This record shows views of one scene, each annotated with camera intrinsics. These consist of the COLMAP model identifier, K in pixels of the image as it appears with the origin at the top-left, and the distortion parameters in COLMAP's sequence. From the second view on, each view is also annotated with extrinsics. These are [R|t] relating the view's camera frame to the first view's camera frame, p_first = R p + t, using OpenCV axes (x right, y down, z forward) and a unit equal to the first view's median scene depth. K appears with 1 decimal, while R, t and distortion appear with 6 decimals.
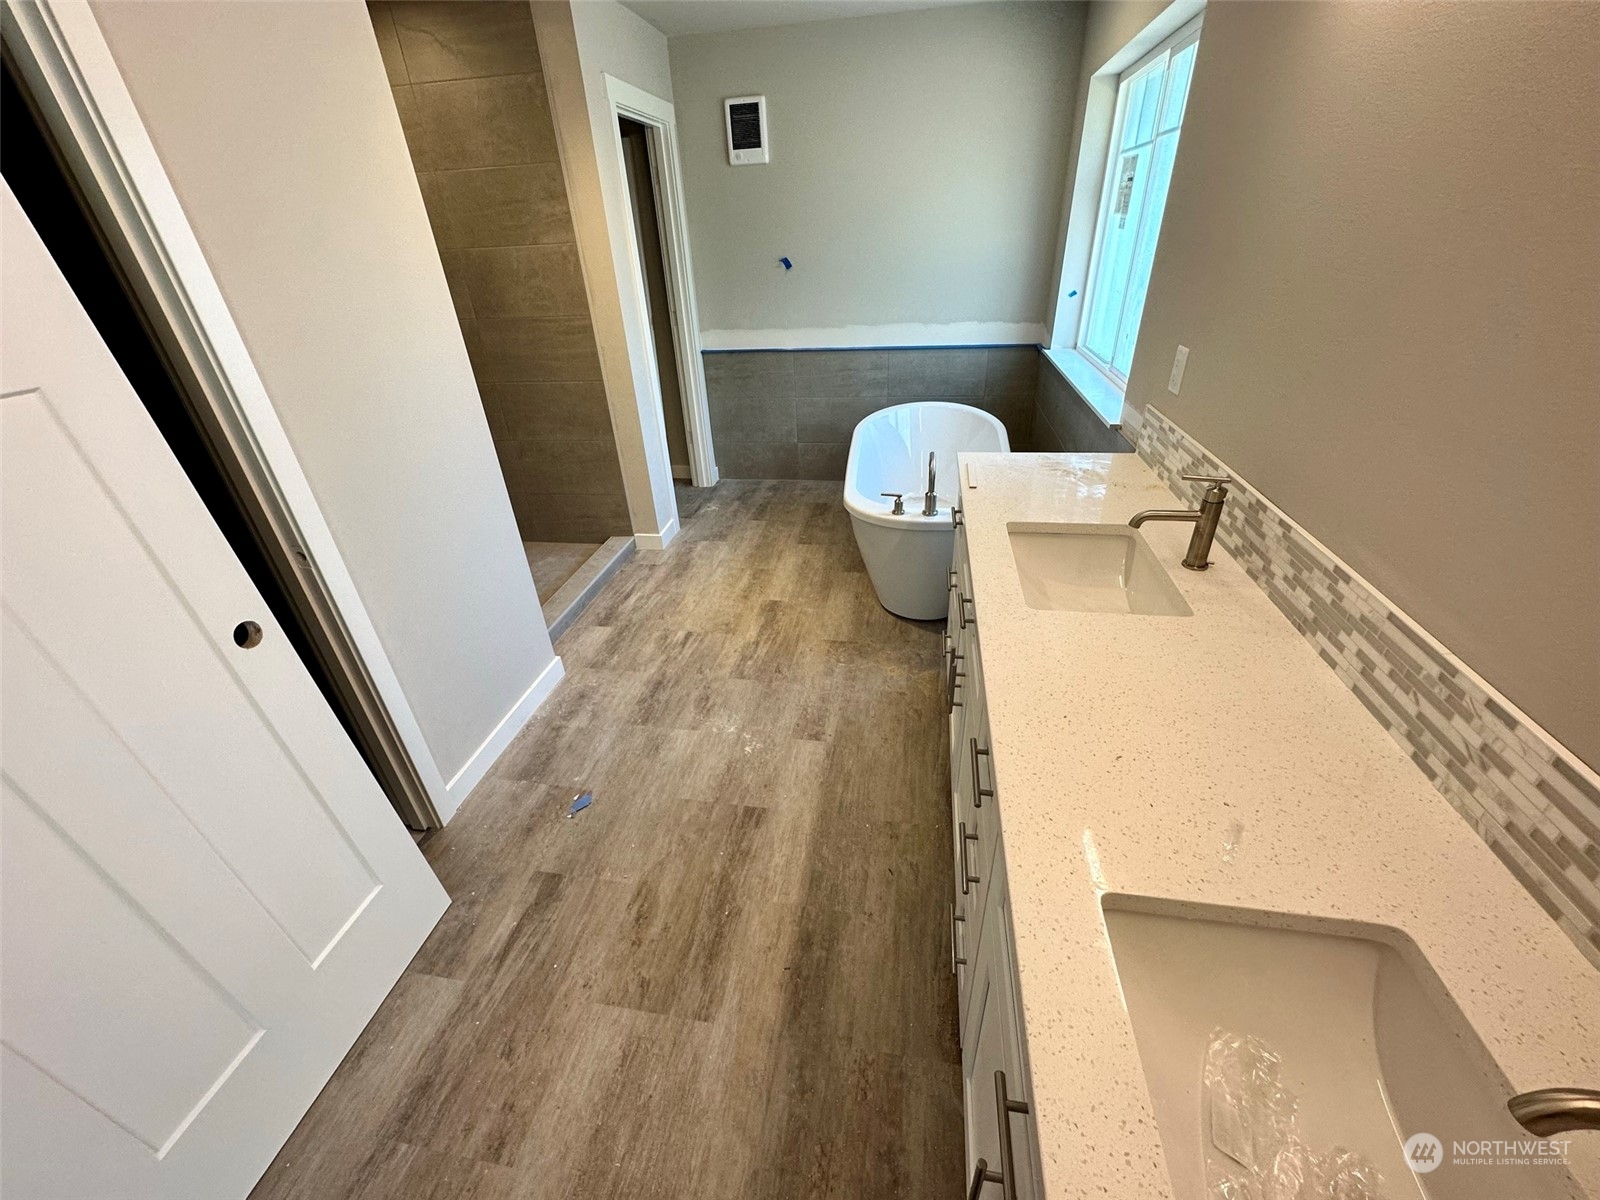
lens RADIAL K [[640.5, 0, 801.1], [0, 640.5, 603.5], [0, 0, 1]] dist [0.000137, -0.000081]
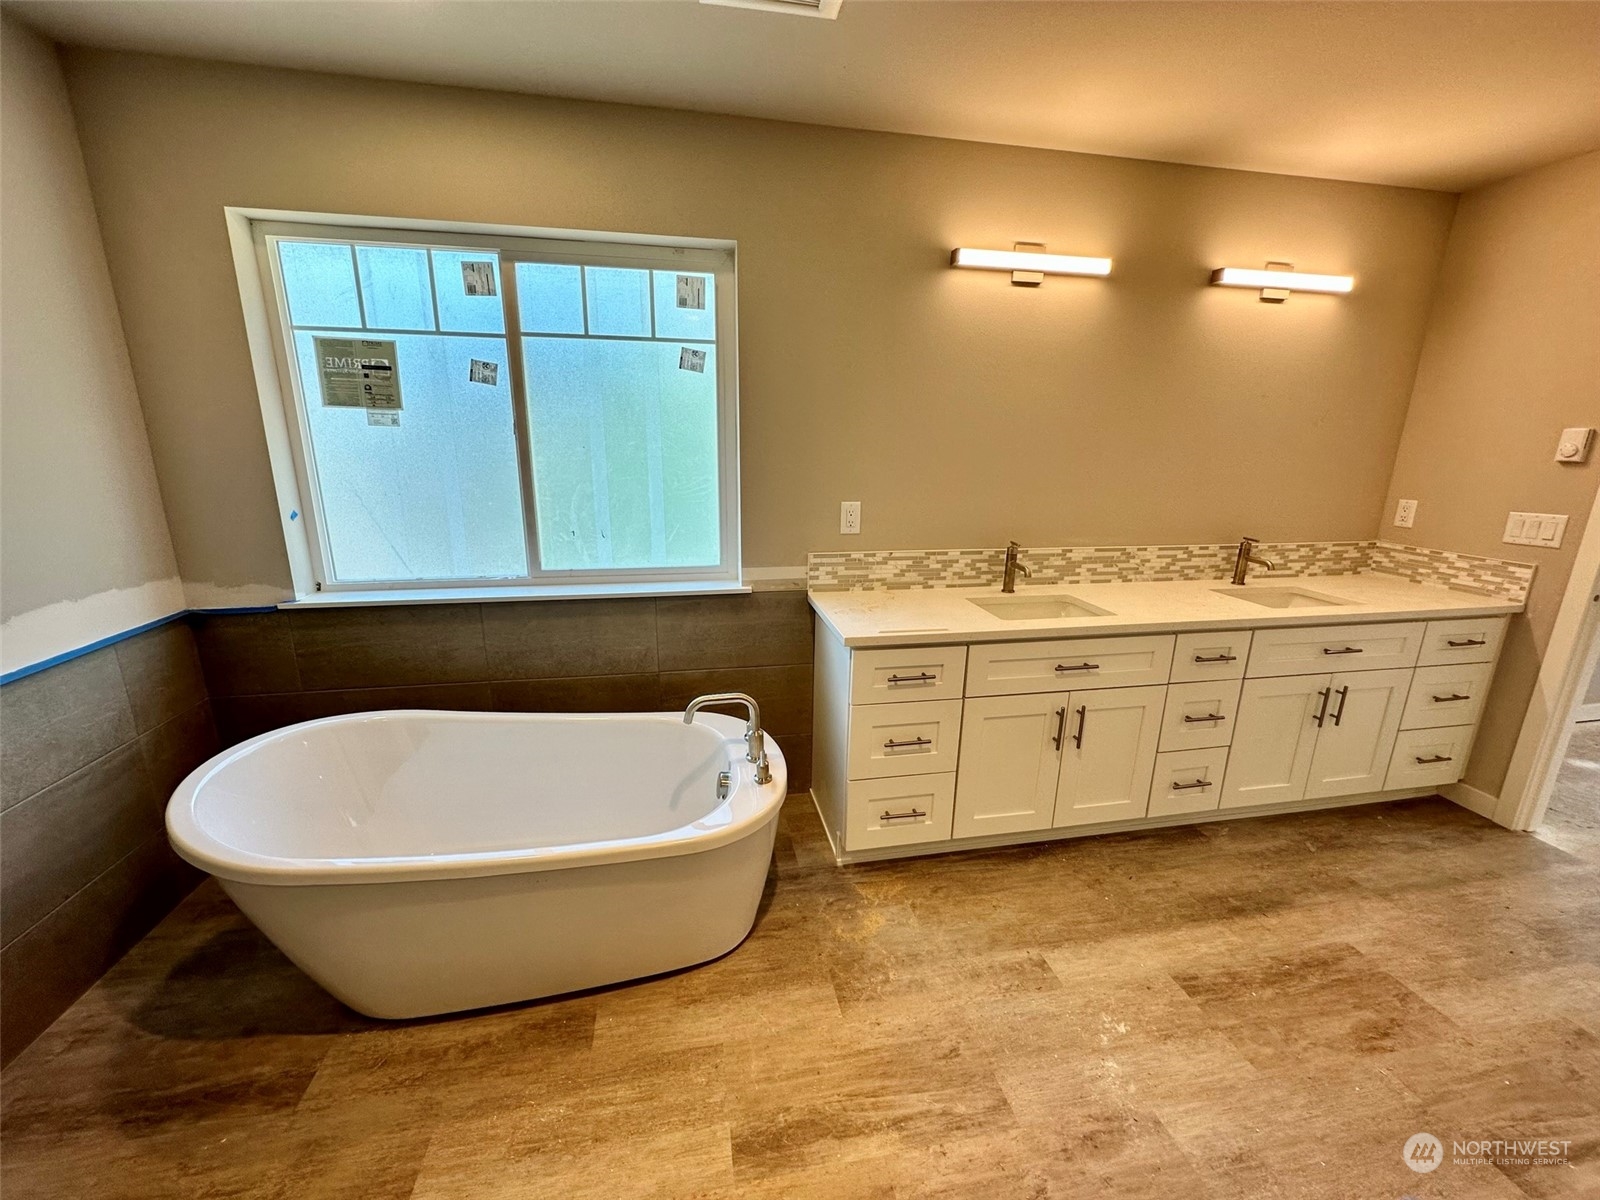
lens RADIAL K [[640.5, 0, 800.6], [0, 640.5, 599.0], [0, 0, 1]] dist [0.000137, -0.000081]
pose [[-0.356337, -0.188256, 0.915196, -0.597375], [0.477159, 0.805473, 0.351471, -0.681129], [-0.803332, 0.561936, -0.197192, 1.302754]]
